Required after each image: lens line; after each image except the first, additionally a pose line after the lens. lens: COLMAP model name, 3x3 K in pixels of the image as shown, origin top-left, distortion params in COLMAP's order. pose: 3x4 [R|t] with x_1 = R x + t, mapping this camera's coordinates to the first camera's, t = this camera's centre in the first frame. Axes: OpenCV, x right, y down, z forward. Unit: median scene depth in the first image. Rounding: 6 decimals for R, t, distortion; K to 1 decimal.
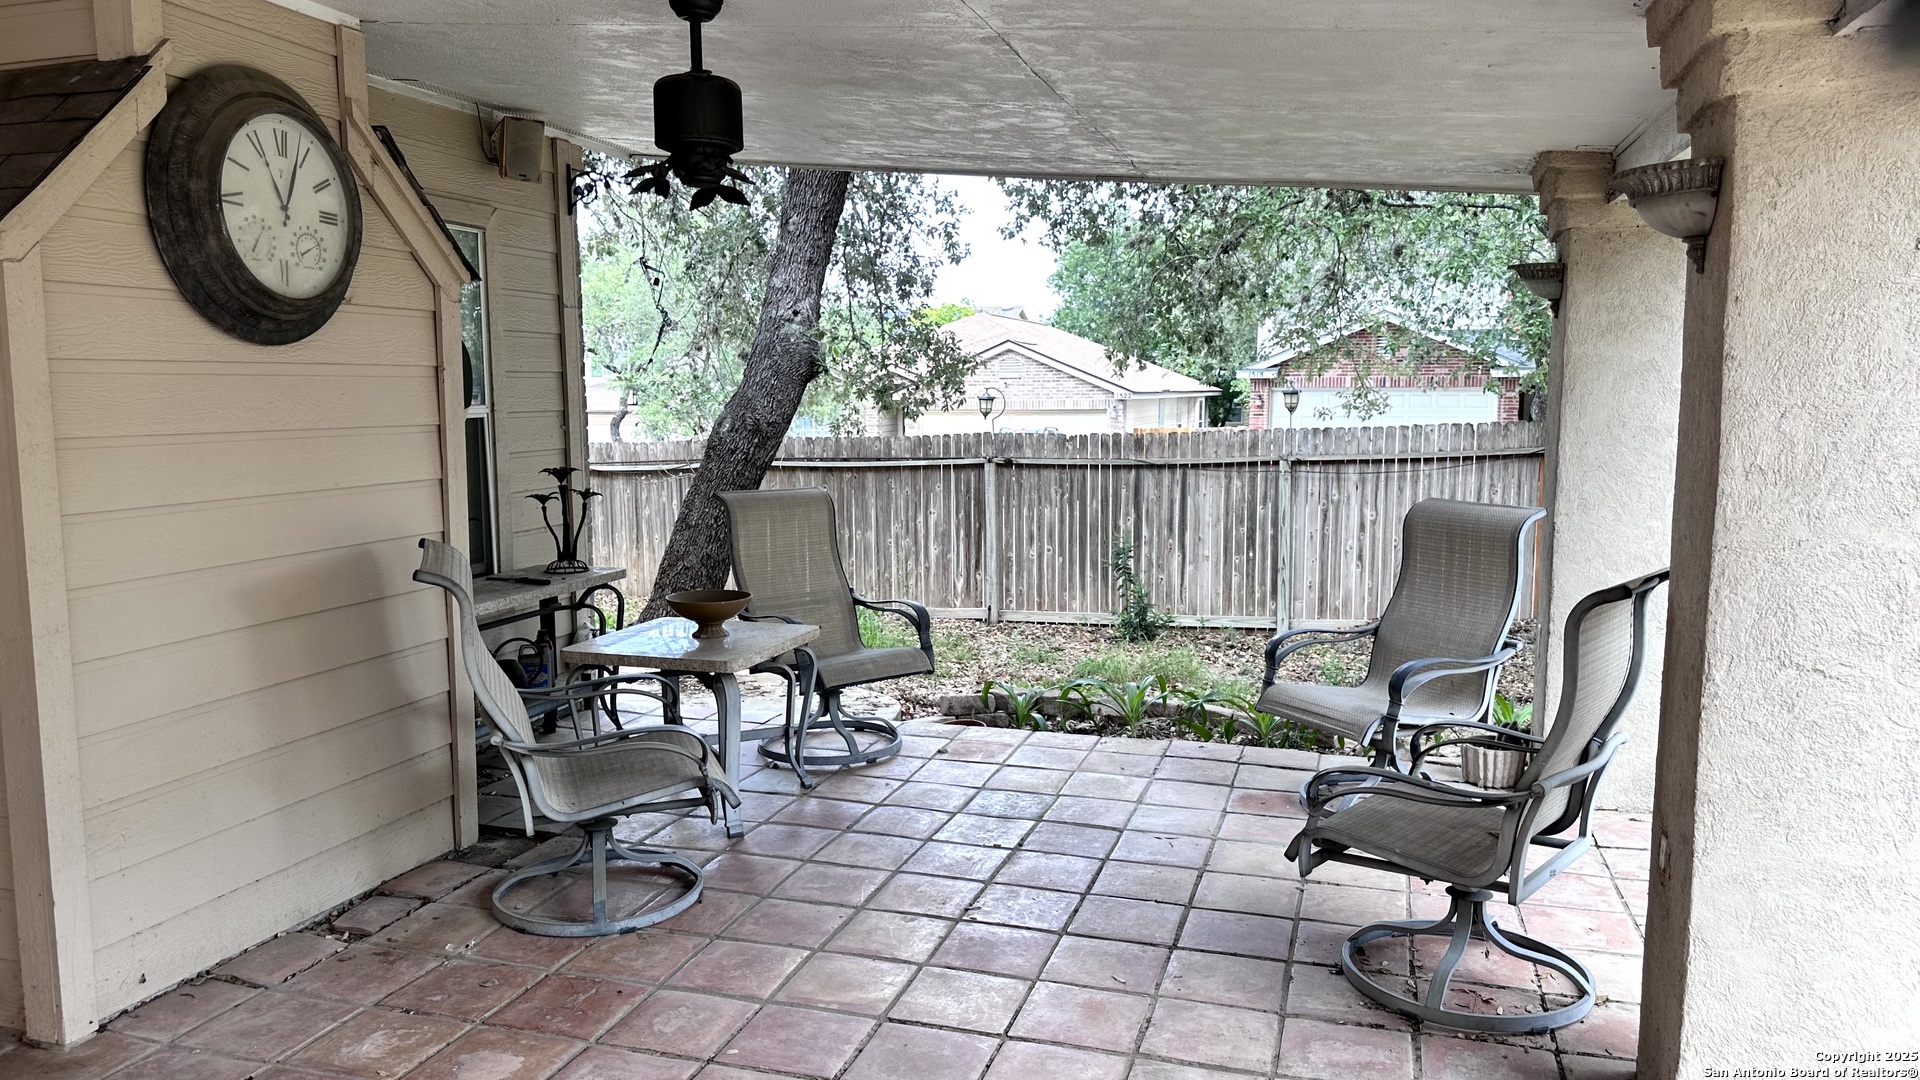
lens RADIAL K [[1360.4, 0, 960.0], [0, 1360.4, 540.0], [0, 0, 1]] dist [0.080637, -0.086049]
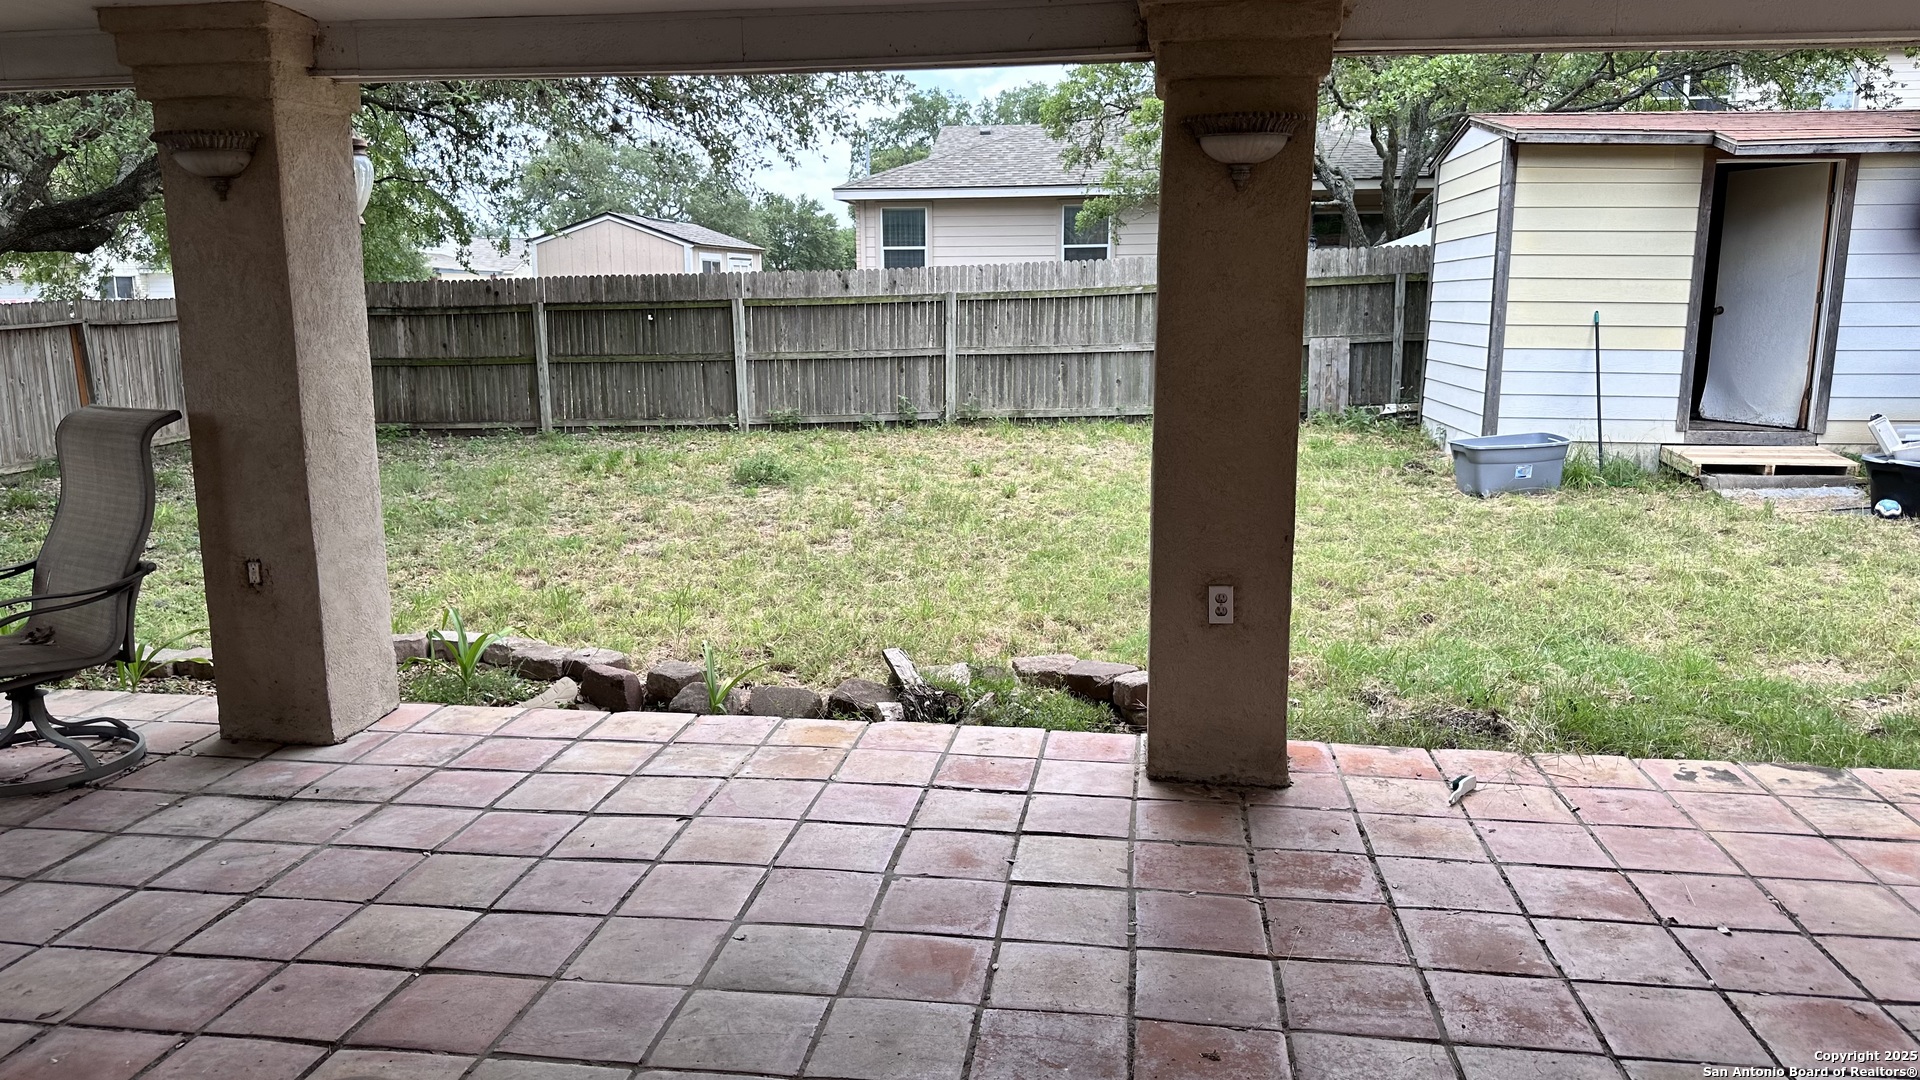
lens RADIAL K [[1360.4, 0, 960.0], [0, 1360.4, 540.0], [0, 0, 1]] dist [0.080637, -0.086049]
pose [[-0.173359, -0.163790, 0.971143, -0.313660], [0.116114, 0.975797, 0.185302, -0.002444], [-0.977990, 0.144887, -0.150145, 0.123951]]
